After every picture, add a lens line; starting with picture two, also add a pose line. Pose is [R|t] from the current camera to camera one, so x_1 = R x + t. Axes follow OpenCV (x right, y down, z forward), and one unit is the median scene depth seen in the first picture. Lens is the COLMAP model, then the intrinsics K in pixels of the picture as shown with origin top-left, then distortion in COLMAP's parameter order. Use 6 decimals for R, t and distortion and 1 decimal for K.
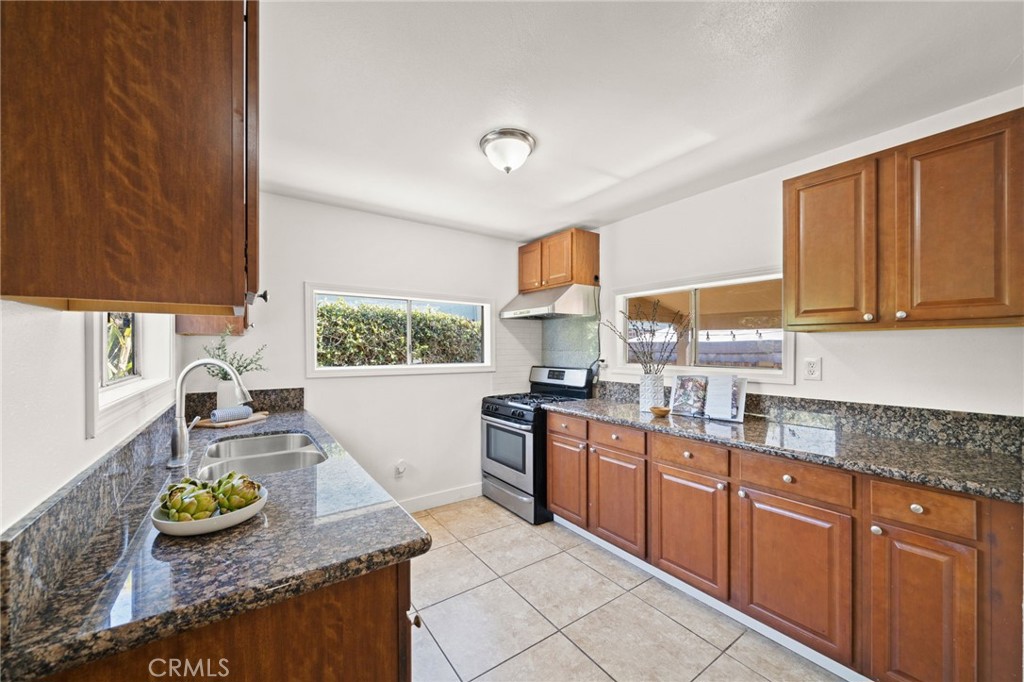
lens RADIAL K [[381.8, 0, 506.6], [0, 381.8, 347.8], [0, 0, 1]] dist [-0.000564, -0.000147]
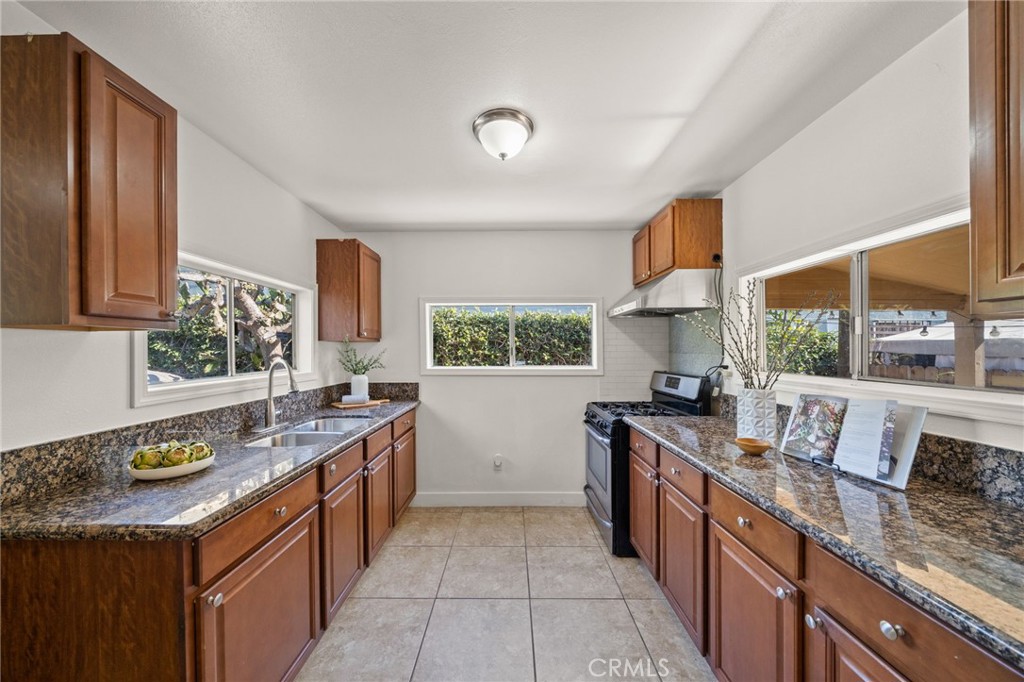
lens RADIAL K [[353.4, 0, 507.9], [0, 353.4, 349.1], [0, 0, 1]] dist [-0.002925, -0.000144]
pose [[0.816796, -0.004308, -0.576910, 0.339136], [0.004276, 0.999990, -0.001412, -0.002065], [0.576911, -0.001313, 0.816806, 0.211380]]
